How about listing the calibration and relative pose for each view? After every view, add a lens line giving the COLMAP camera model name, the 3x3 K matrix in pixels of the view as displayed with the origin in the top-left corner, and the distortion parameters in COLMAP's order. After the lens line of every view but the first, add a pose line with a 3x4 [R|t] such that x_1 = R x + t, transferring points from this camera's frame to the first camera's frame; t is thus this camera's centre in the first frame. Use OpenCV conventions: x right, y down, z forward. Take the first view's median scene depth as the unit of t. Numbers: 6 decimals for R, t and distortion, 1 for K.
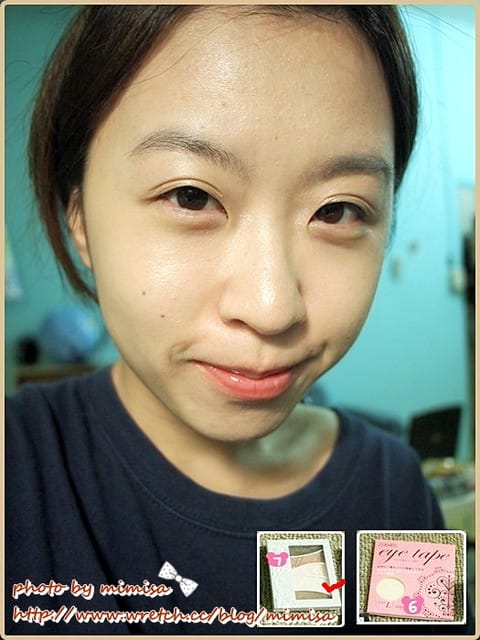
lens RADIAL K [[499.8, 0, 240.0], [0, 499.8, 320.0], [0, 0, 1]] dist [-0.038303, -0.003527]
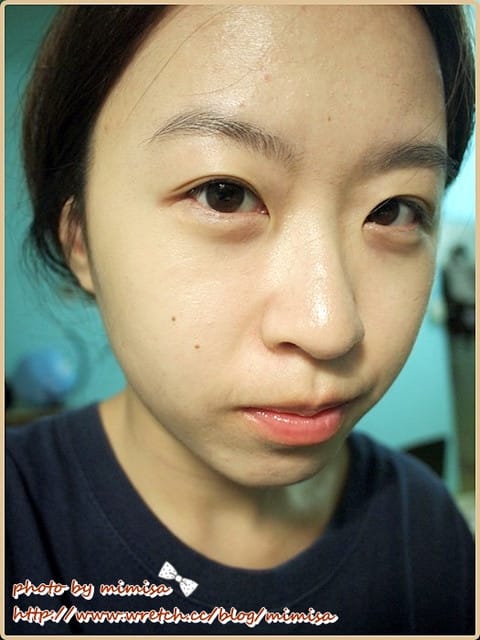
lens RADIAL K [[499.8, 0, 240.0], [0, 499.8, 320.0], [0, 0, 1]] dist [-0.038303, -0.003527]
pose [[0.997525, -0.037052, 0.059765, -0.128564], [0.041358, 0.996511, -0.072495, 0.017900], [-0.056871, 0.074787, 0.995577, 0.204750]]
